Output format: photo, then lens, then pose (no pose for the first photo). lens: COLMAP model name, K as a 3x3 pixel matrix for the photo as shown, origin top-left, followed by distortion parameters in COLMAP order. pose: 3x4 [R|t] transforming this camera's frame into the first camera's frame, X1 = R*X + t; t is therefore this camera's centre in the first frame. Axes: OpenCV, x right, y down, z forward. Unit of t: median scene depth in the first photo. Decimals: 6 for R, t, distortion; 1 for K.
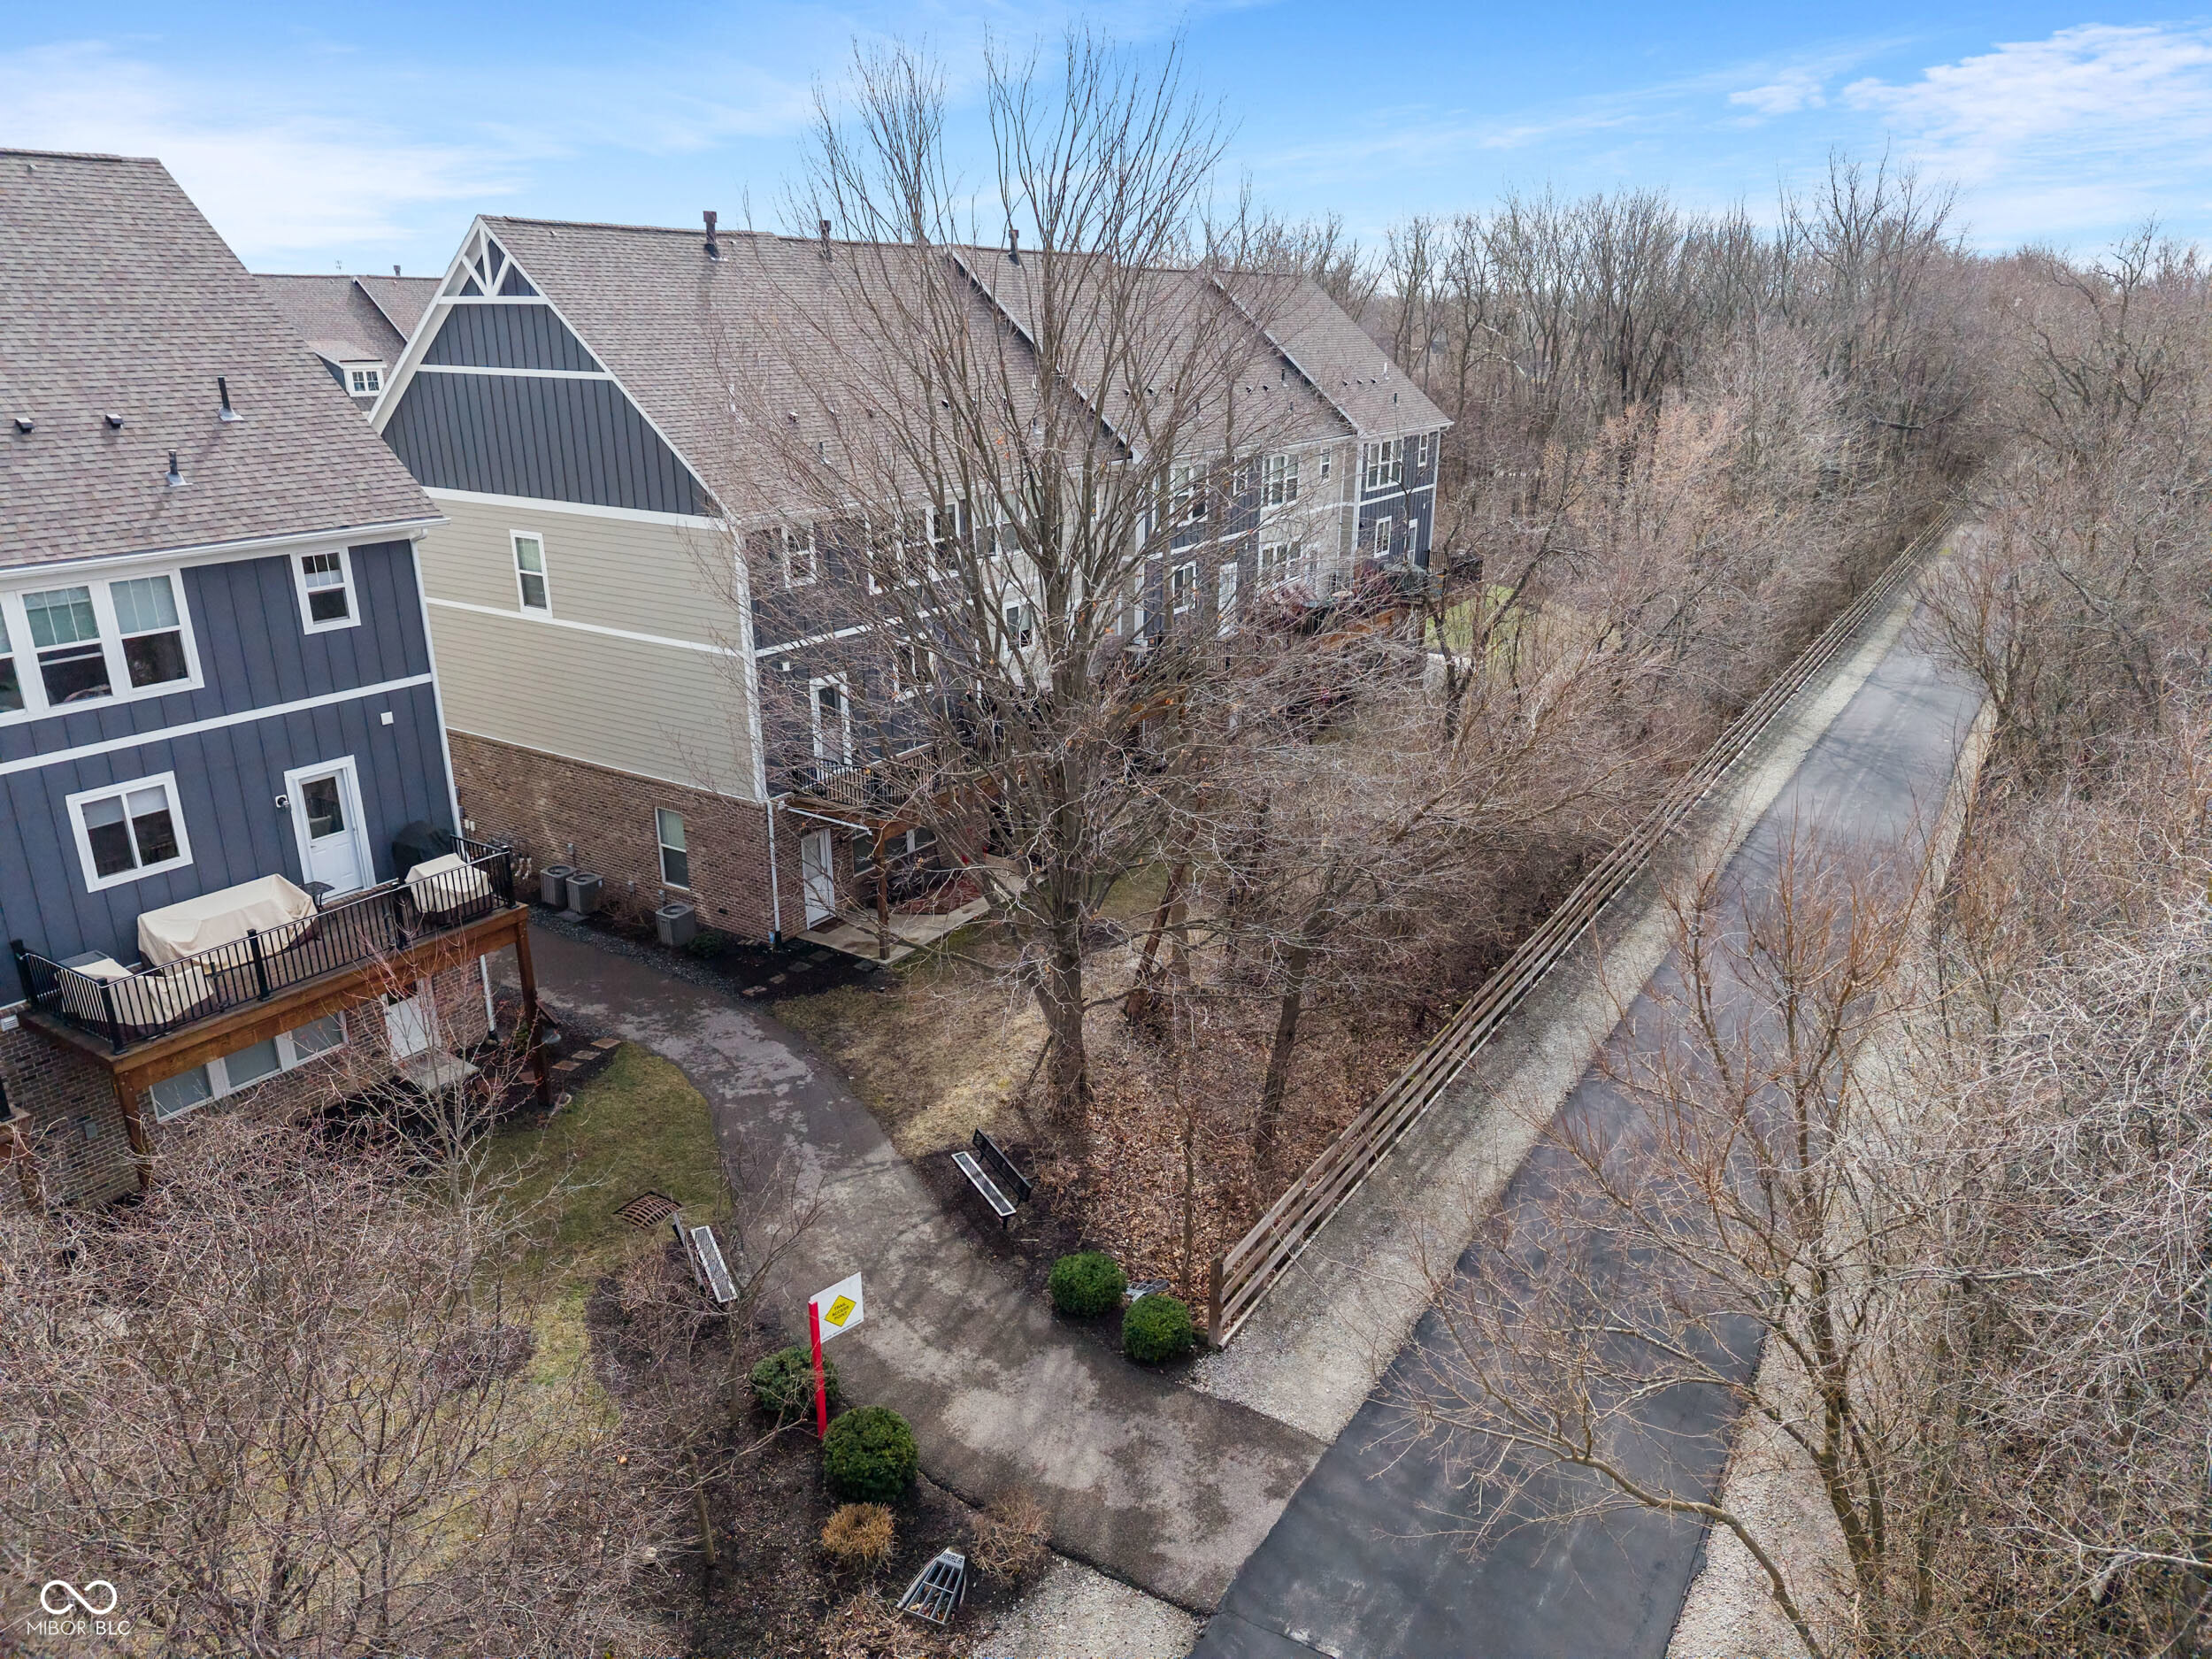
lens RADIAL K [[1448.8, 0, 1106.0], [0, 1448.8, 829.5], [0, 0, 1]] dist [0.041702, -0.042088]
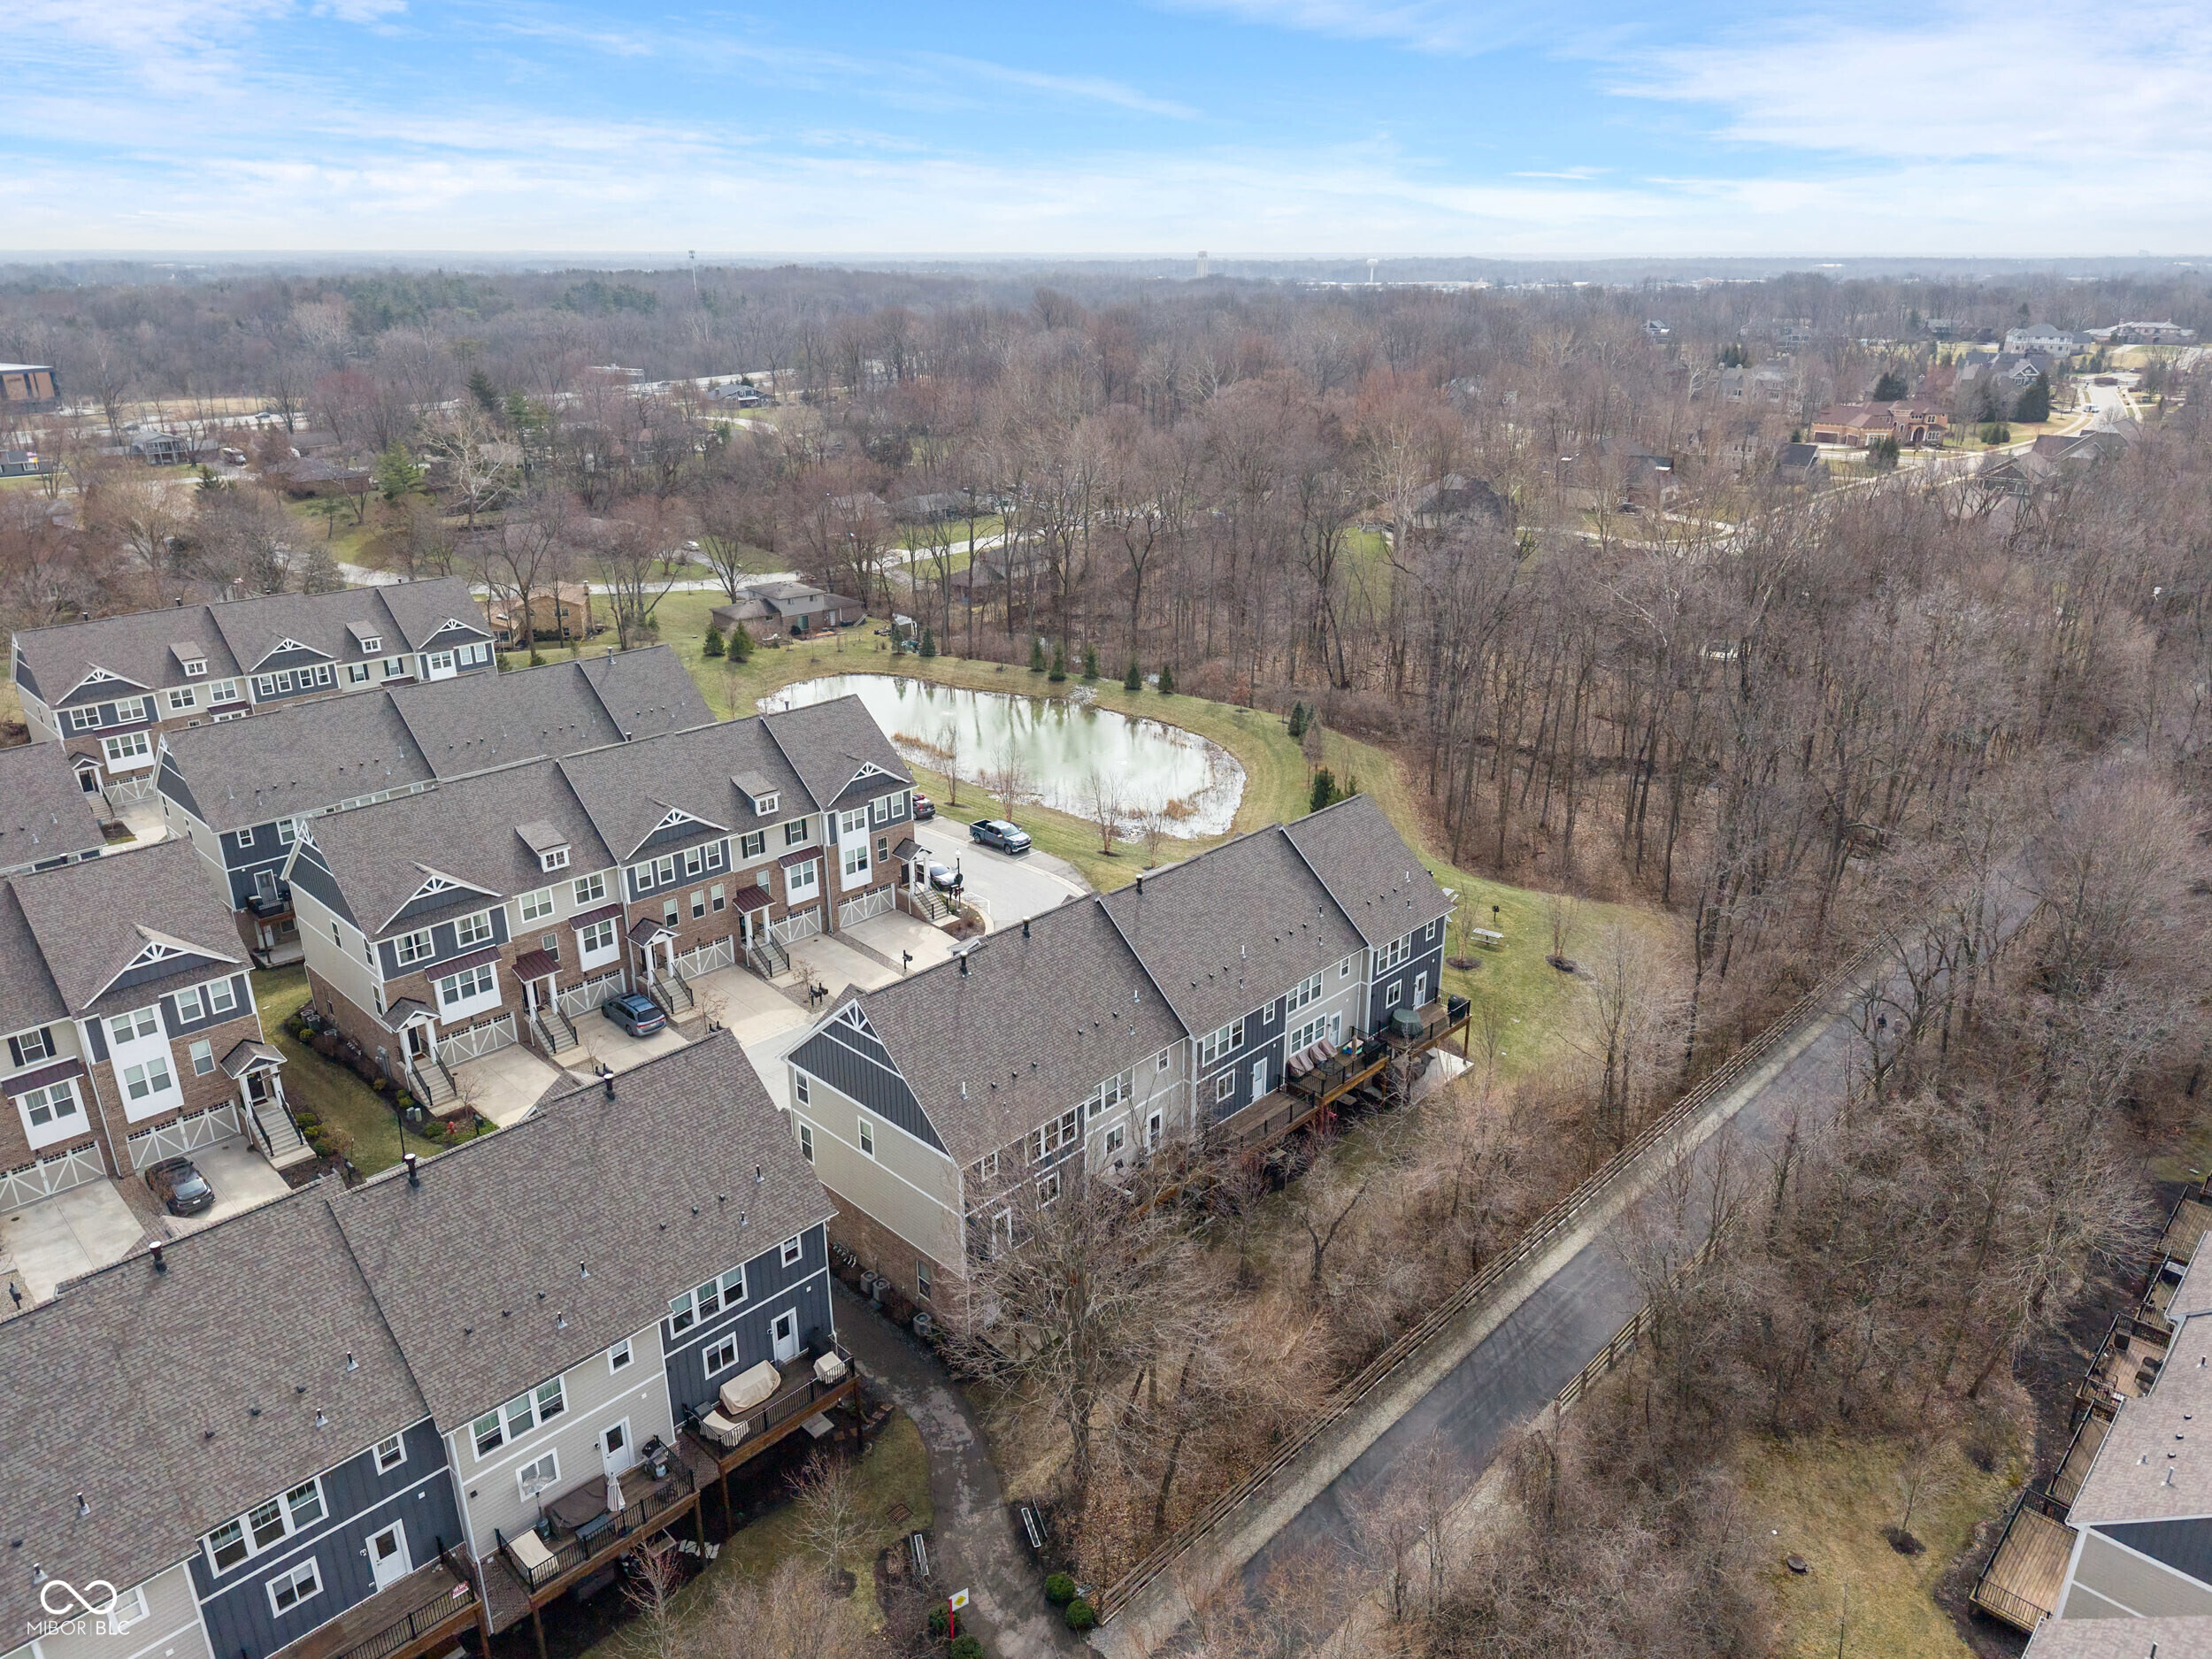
lens RADIAL K [[1448.8, 0, 1106.0], [0, 1448.8, 829.5], [0, 0, 1]] dist [0.041702, -0.042088]
pose [[0.980491, 0.062819, -0.186256, 0.399622], [-0.058335, 0.997862, 0.029462, -0.952629], [0.187708, -0.018022, 0.982059, -1.286800]]
